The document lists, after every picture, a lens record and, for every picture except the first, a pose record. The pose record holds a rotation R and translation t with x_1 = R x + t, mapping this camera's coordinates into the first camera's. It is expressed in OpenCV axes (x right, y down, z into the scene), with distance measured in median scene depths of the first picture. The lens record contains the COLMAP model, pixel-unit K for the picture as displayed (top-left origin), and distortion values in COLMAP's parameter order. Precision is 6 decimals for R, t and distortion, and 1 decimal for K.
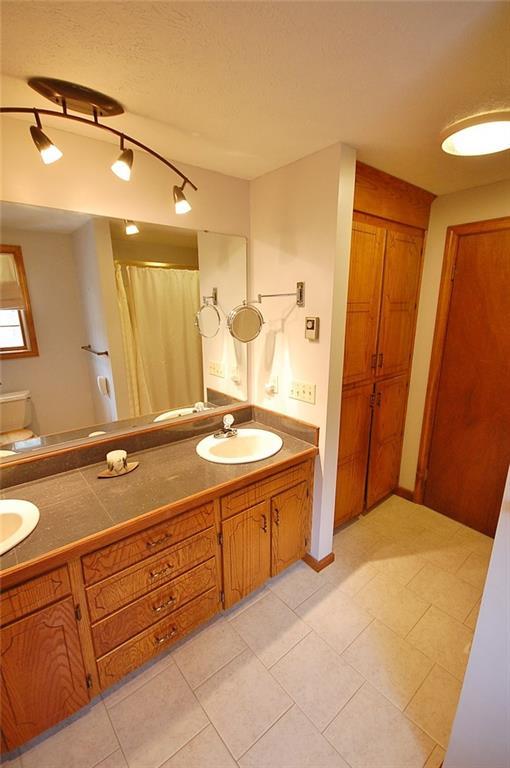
lens RADIAL K [[336.4, 0, 251.6], [0, 336.4, 387.7], [0, 0, 1]] dist [0.010218, -0.000114]
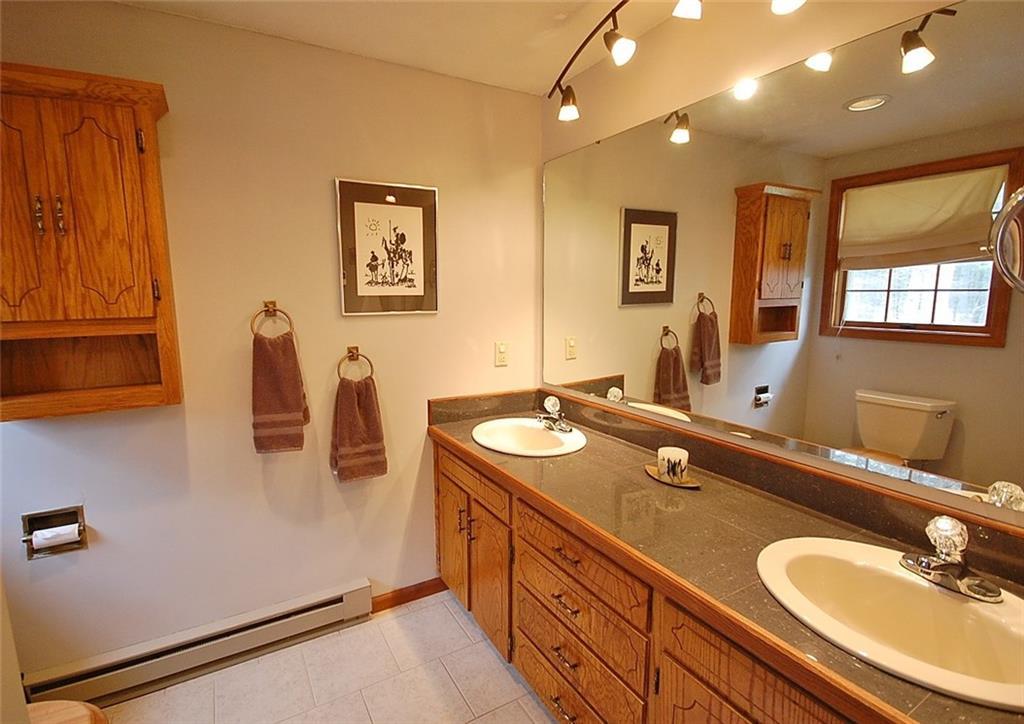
lens RADIAL K [[524.0, 0, 505.7], [0, 524.0, 366.6], [0, 0, 1]] dist [0.002981, 0.000226]
pose [[-0.181113, 0.143136, -0.972990, 0.588300], [-0.238871, 0.953323, 0.184707, -0.063823], [0.954012, 0.265872, -0.138468, 0.760176]]
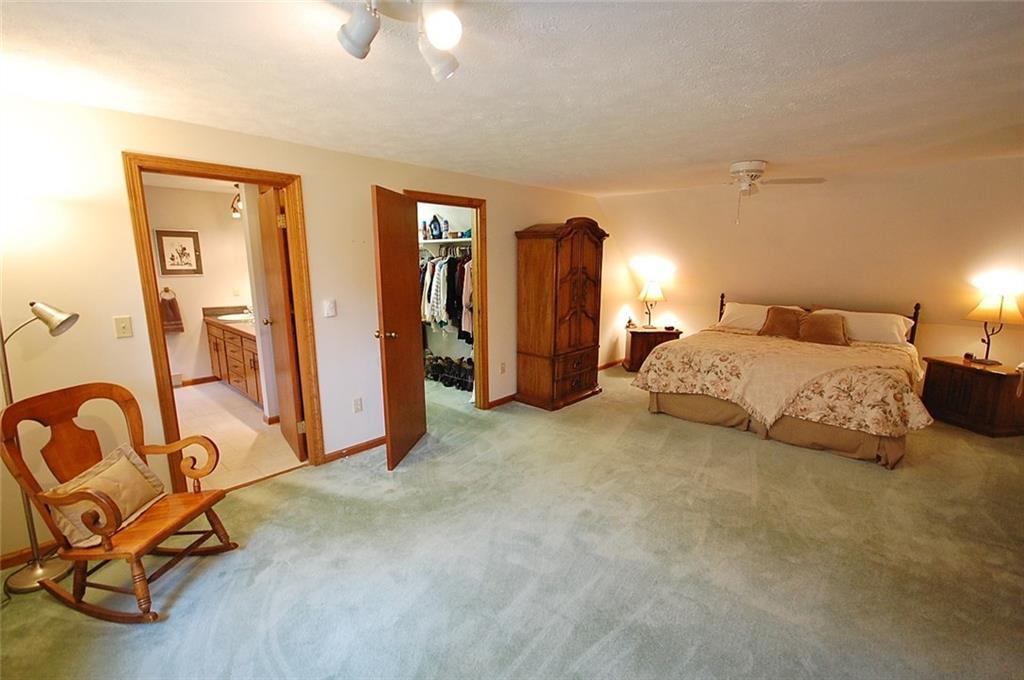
lens RADIAL K [[448.6, 0, 517.2], [0, 448.6, 341.5], [0, 0, 1]] dist [0.010218, -0.000114]
pose [[0.145154, 0.180872, -0.972736, 1.794066], [-0.246124, 0.958845, 0.141561, -0.276642], [0.958307, 0.218866, 0.183697, 1.443932]]
